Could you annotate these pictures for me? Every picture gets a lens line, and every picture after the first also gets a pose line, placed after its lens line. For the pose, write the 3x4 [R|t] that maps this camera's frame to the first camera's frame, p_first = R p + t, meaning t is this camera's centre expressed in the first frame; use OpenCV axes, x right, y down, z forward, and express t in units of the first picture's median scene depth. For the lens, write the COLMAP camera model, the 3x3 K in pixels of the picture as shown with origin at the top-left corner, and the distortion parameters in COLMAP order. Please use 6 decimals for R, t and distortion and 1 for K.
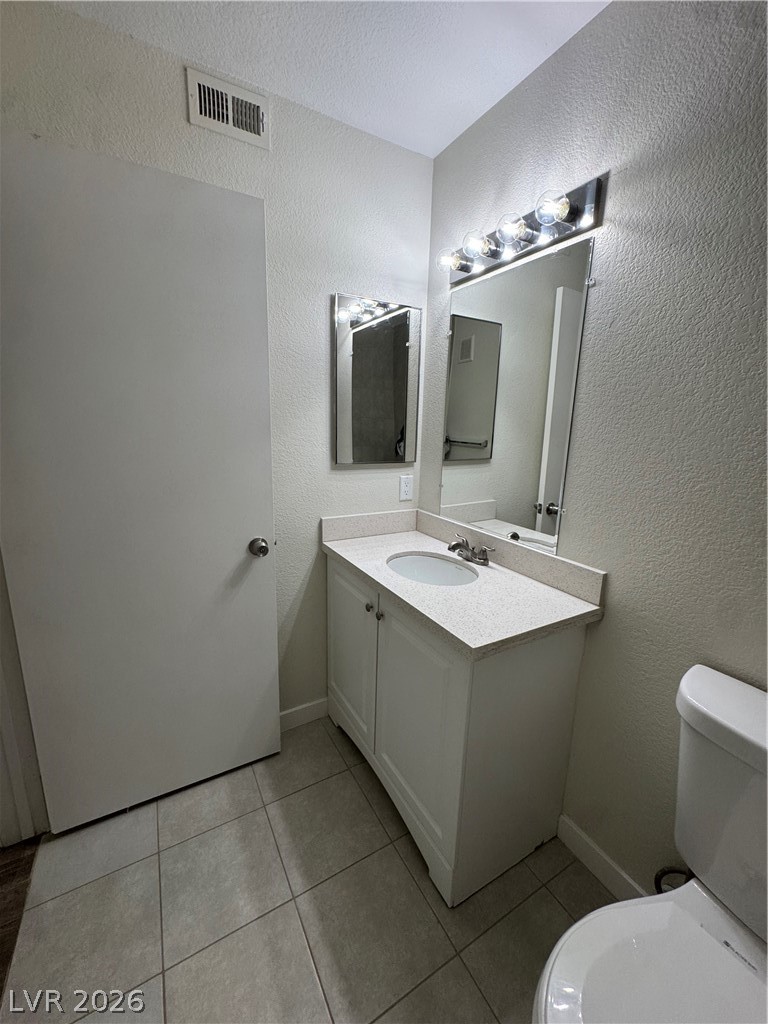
lens RADIAL K [[411.6, 0, 383.3], [0, 411.6, 508.3], [0, 0, 1]] dist [-0.000929, -0.000195]
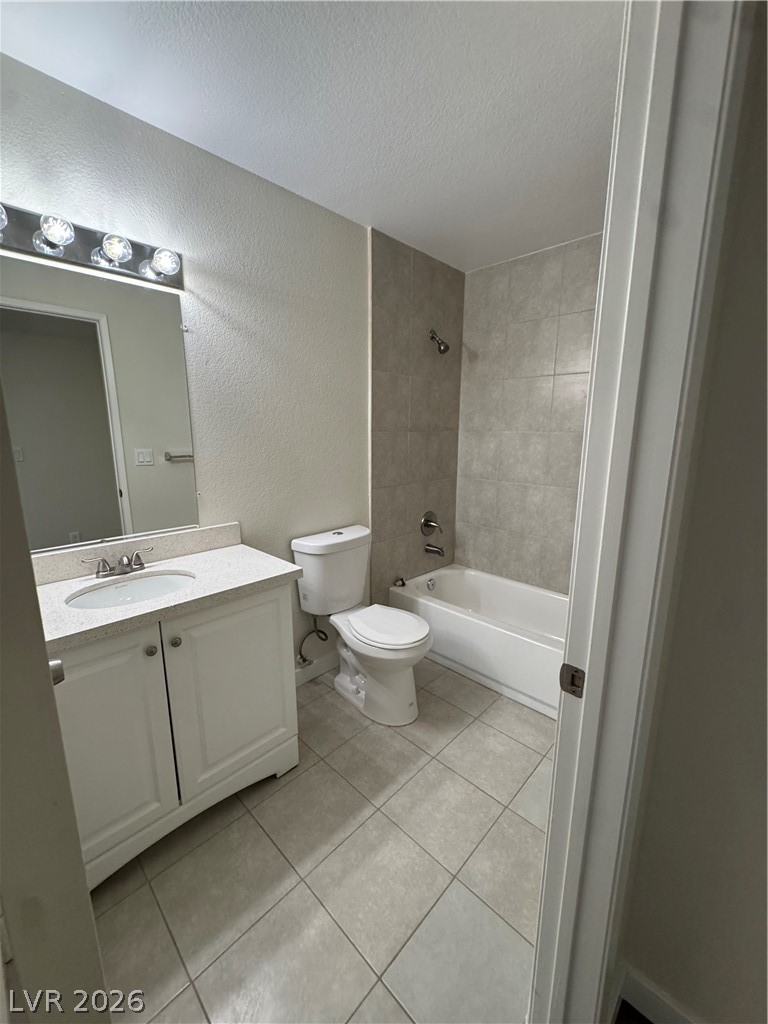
lens RADIAL K [[411.6, 0, 383.3], [0, 411.6, 508.3], [0, 0, 1]] dist [-0.000929, -0.000195]
pose [[-0.280741, -0.204668, 0.937707, -0.988129], [0.188882, 0.946112, 0.263052, -0.185047], [-0.941014, 0.250965, -0.226955, 0.736492]]
